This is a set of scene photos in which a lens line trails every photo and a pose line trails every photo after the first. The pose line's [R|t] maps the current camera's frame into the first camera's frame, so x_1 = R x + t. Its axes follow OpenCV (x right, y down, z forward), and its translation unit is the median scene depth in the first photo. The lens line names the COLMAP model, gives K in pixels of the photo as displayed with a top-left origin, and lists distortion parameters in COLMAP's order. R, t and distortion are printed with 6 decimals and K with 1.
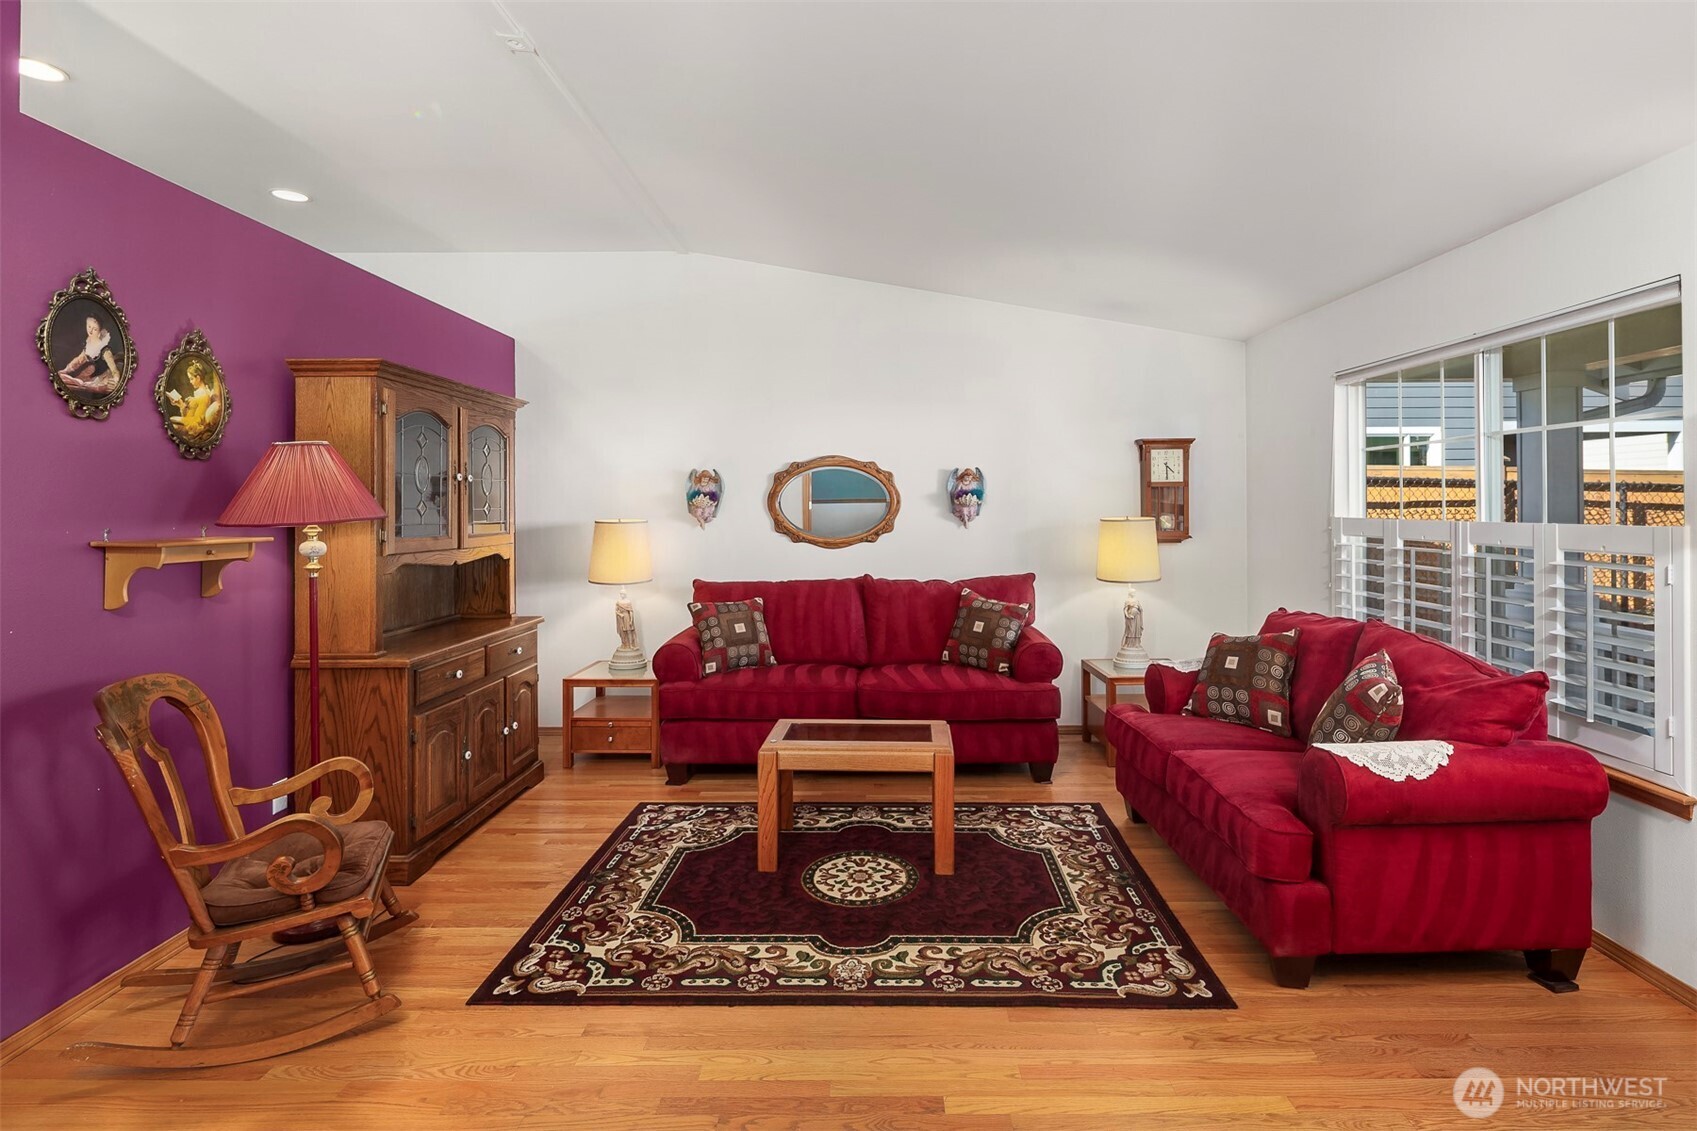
lens RADIAL K [[814.8, 0, 861.6], [0, 814.8, 506.0], [0, 0, 1]] dist [0.002230, -0.000579]
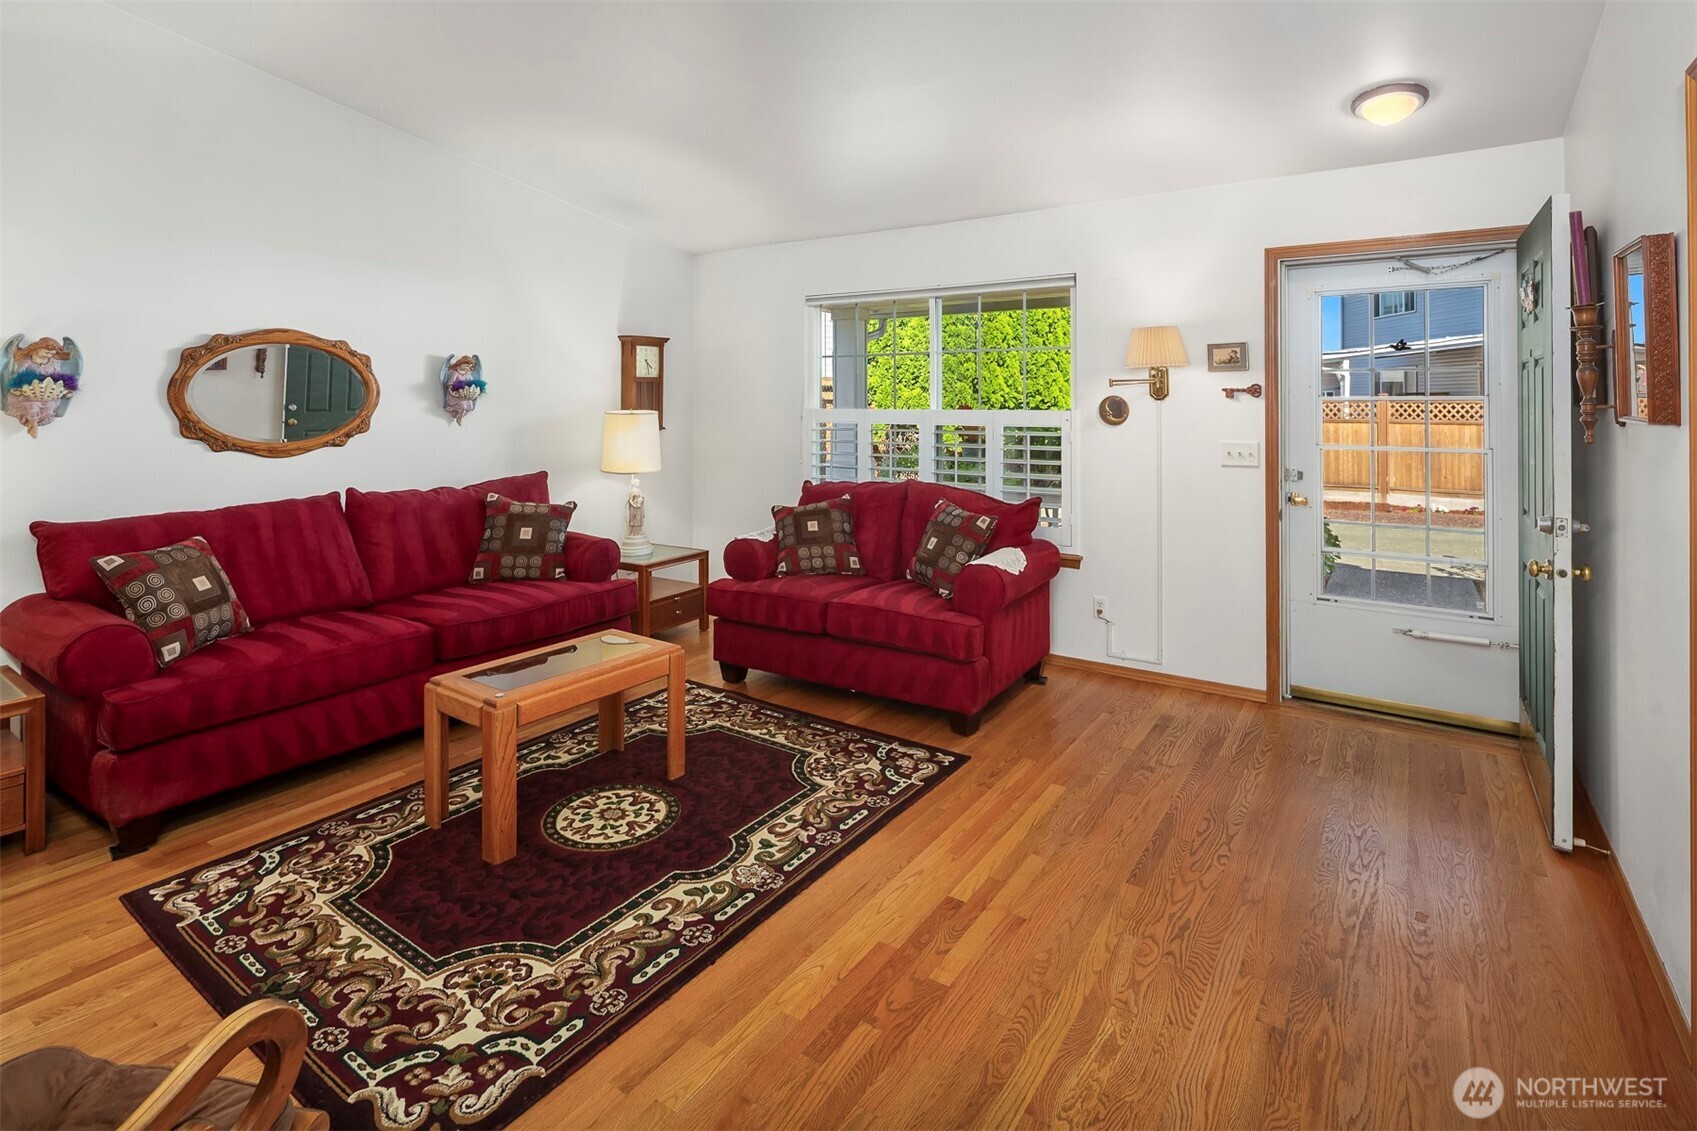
lens RADIAL K [[834.4, 0, 853.9], [0, 834.4, 395.7], [0, 0, 1]] dist [-0.000749, -0.002324]
pose [[0.547497, 0.006291, 0.836784, -0.584635], [-0.000432, 0.999974, -0.007235, 0.003954], [-0.836808, 0.003599, 0.547485, 0.263483]]
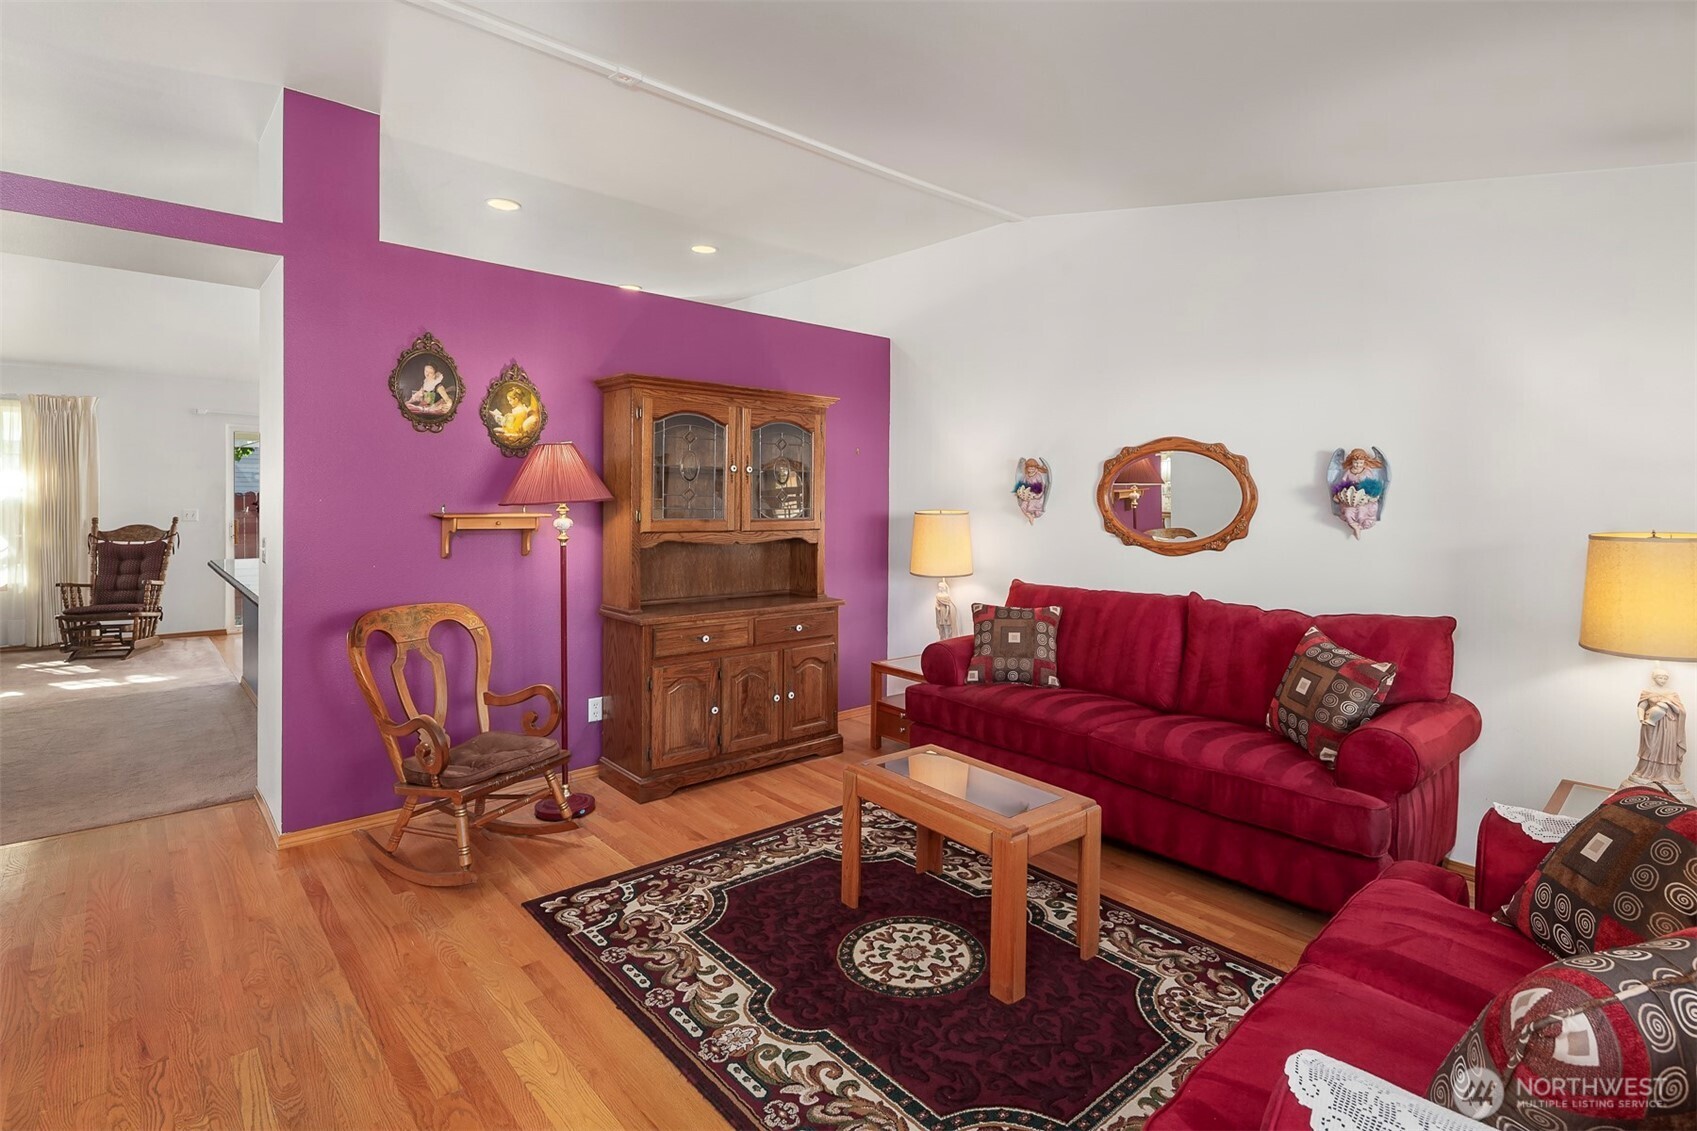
lens RADIAL K [[814.8, 0, 861.6], [0, 814.8, 506.0], [0, 0, 1]] dist [0.002230, -0.000579]
pose [[0.687935, 0.024391, -0.725362, 0.512757], [-0.018007, 0.999701, 0.016538, -0.005354], [0.725548, 0.001685, 0.688169, 0.377549]]
